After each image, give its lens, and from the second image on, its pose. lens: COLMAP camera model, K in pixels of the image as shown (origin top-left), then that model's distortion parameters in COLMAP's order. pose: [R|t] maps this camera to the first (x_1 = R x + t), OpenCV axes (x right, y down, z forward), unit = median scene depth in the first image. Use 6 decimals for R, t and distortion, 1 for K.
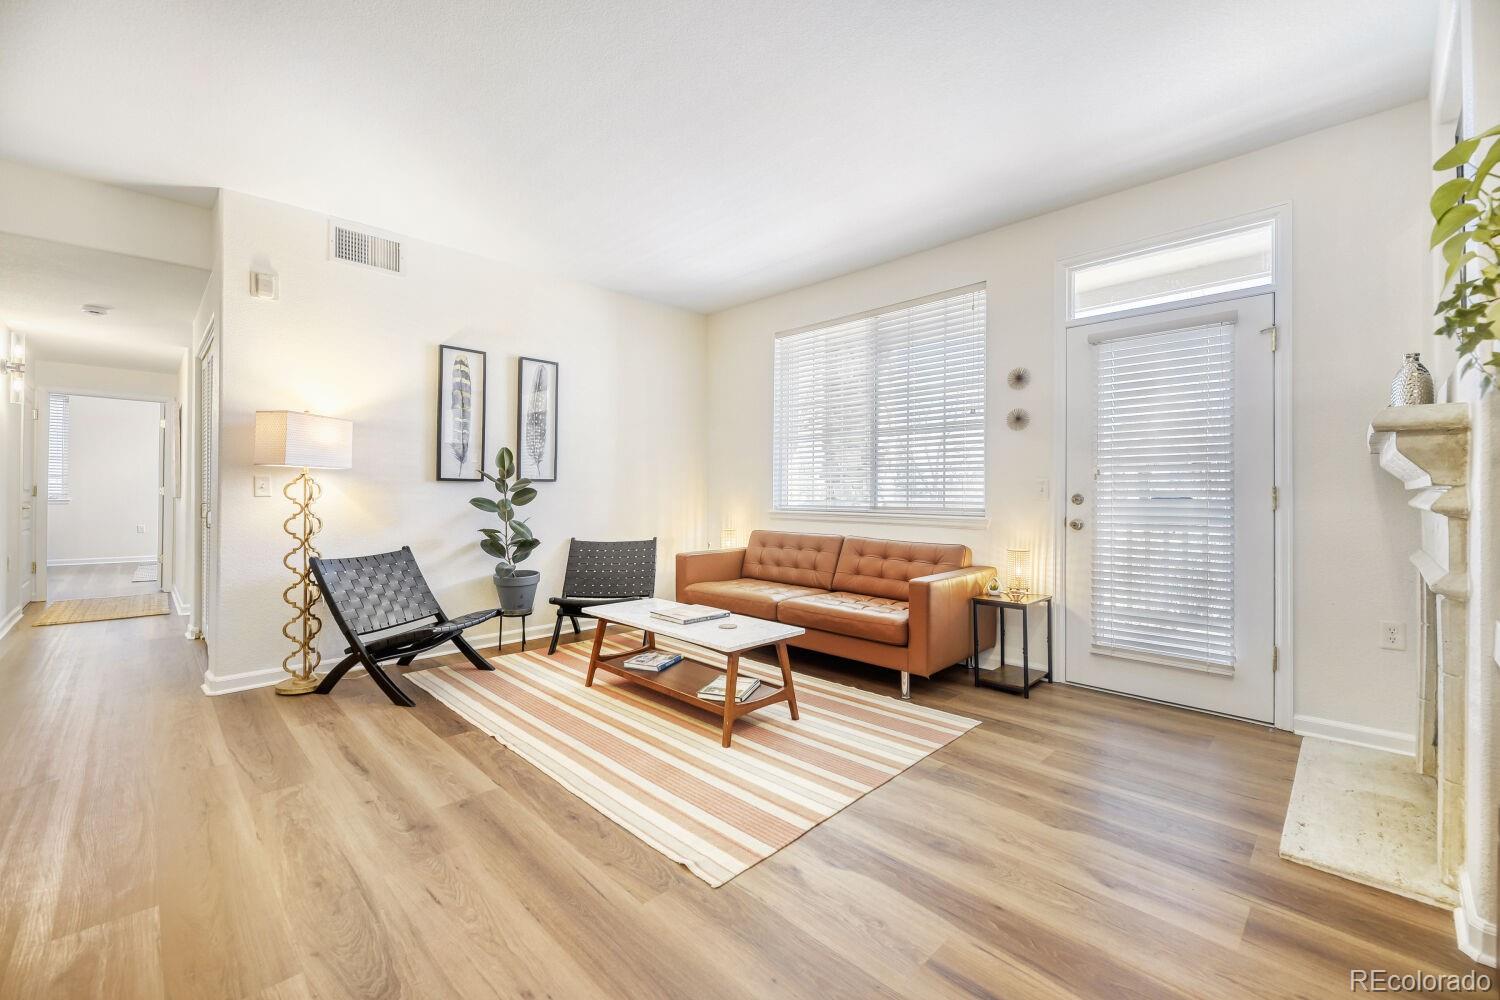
lens RADIAL K [[614.2, 0, 747.0], [0, 614.2, 490.9], [0, 0, 1]] dist [0.000811, -0.001706]
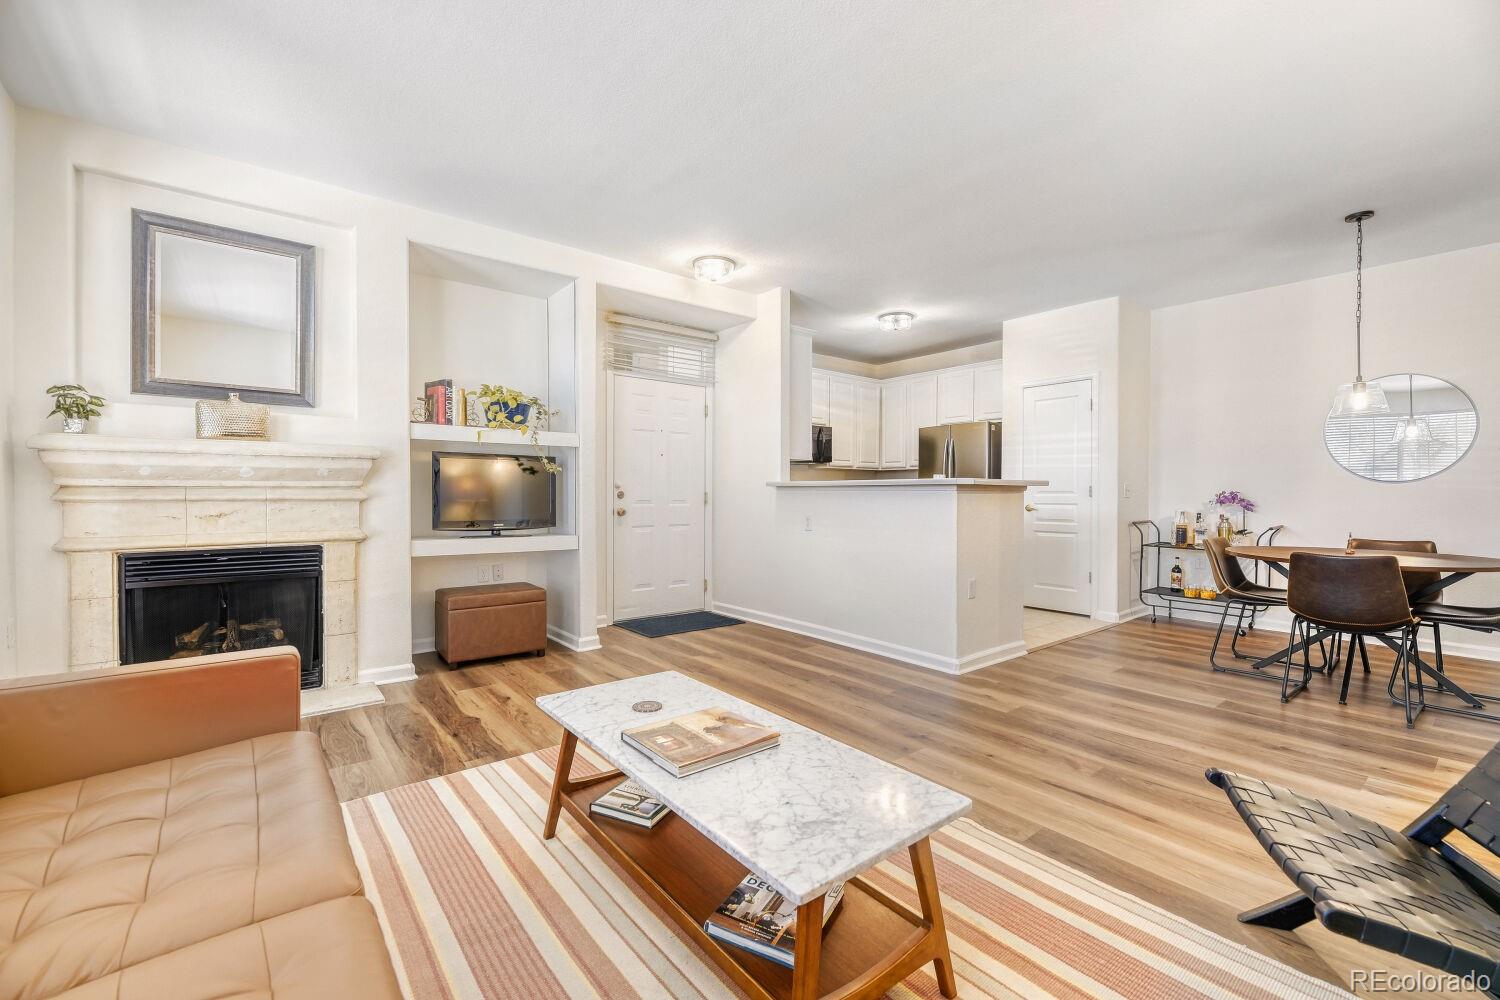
lens RADIAL K [[628.7, 0, 745.5], [0, 628.7, 501.4], [0, 0, 1]] dist [0.006136, -0.001139]
pose [[-0.994151, -0.009832, 0.107548, -0.159558], [-0.008879, 0.999917, 0.009329, 0.005284], [-0.107631, 0.008320, -0.994156, 1.323643]]
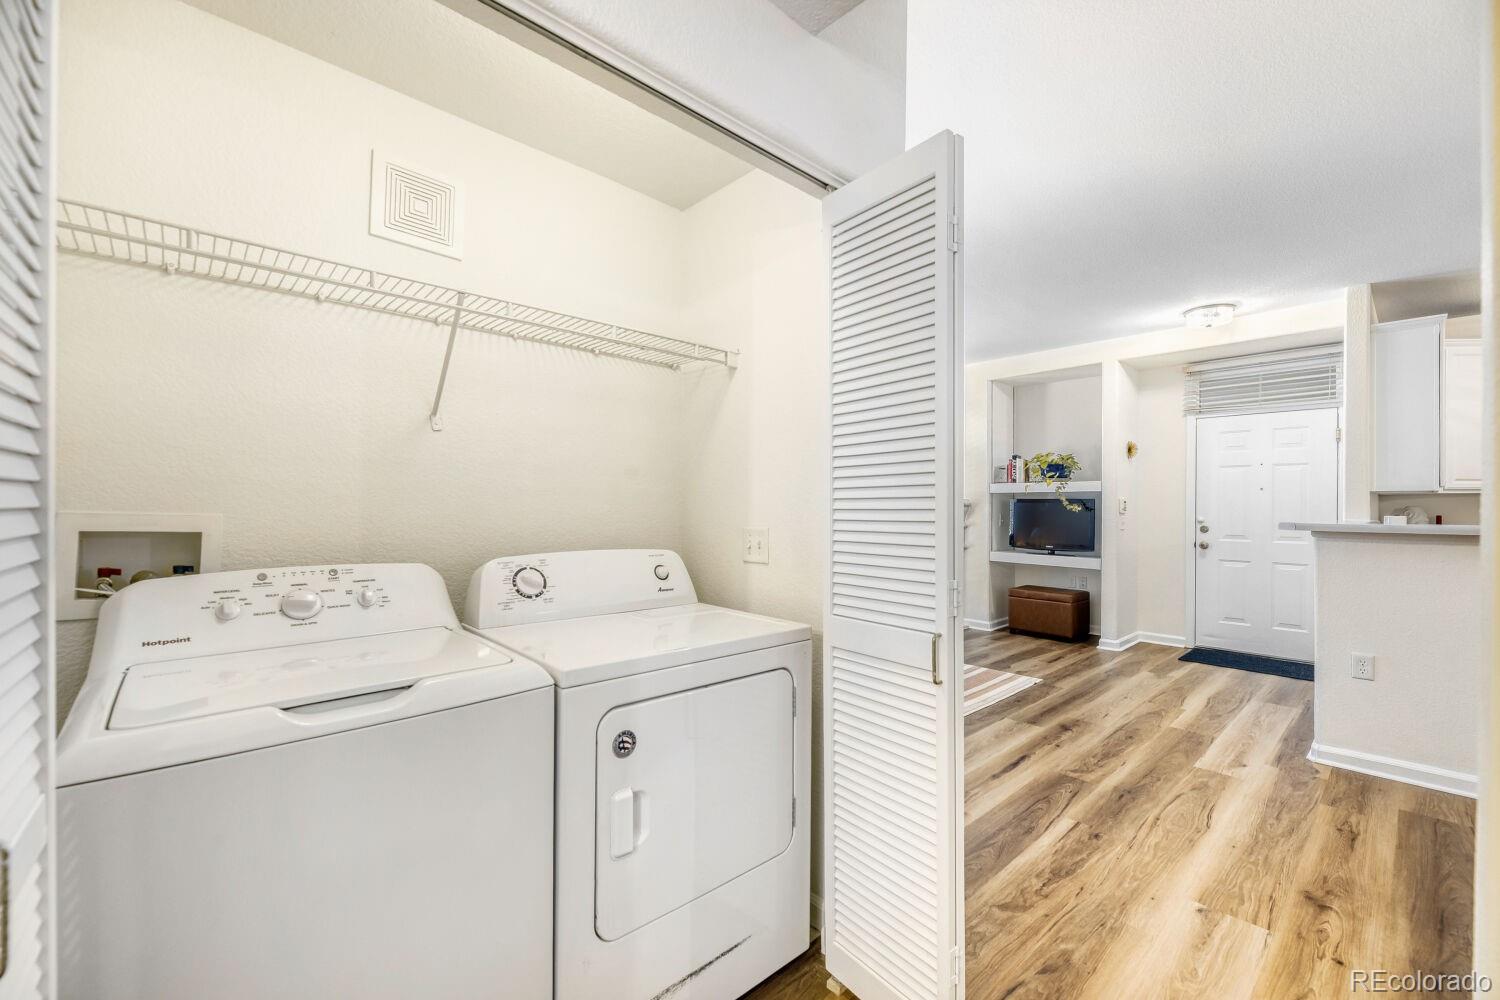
lens RADIAL K [[614.2, 0, 748.7], [0, 614.2, 506.9], [0, 0, 1]] dist [0.000811, -0.001706]
pose [[0.036873, -0.004451, 0.999310, -1.249784], [-0.012592, 0.999909, 0.004918, -0.041159], [-0.999241, -0.012764, 0.036814, 0.998247]]
